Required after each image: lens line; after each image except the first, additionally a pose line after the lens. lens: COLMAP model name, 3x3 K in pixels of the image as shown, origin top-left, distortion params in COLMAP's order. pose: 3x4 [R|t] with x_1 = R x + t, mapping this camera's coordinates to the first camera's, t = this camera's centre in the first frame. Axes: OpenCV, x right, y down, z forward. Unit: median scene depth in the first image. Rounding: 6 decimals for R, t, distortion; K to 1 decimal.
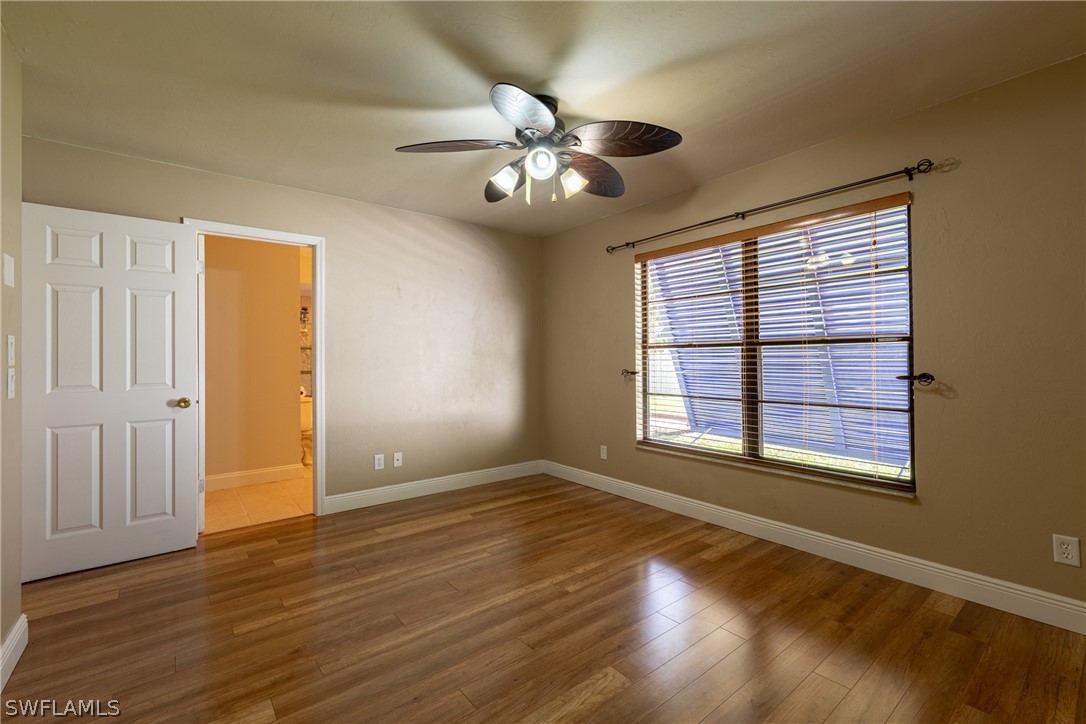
lens RADIAL K [[467.5, 0, 543.0], [0, 467.5, 362.0], [0, 0, 1]] dist [-0.000125, -0.000309]
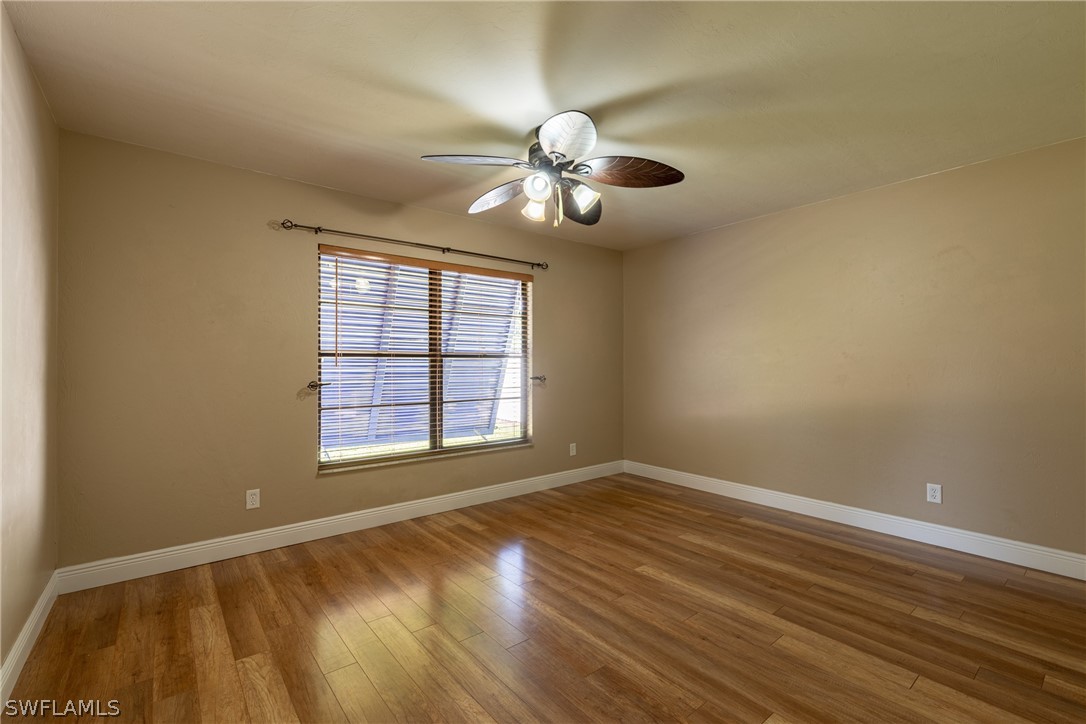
lens RADIAL K [[472.5, 0, 543.2], [0, 472.5, 369.5], [0, 0, 1]] dist [-0.001384, -0.000320]
pose [[-0.009315, -0.001889, 0.999955, -0.806125], [0.010071, 0.999947, 0.001982, -0.002782], [-0.999906, 0.010089, -0.009295, 0.756171]]
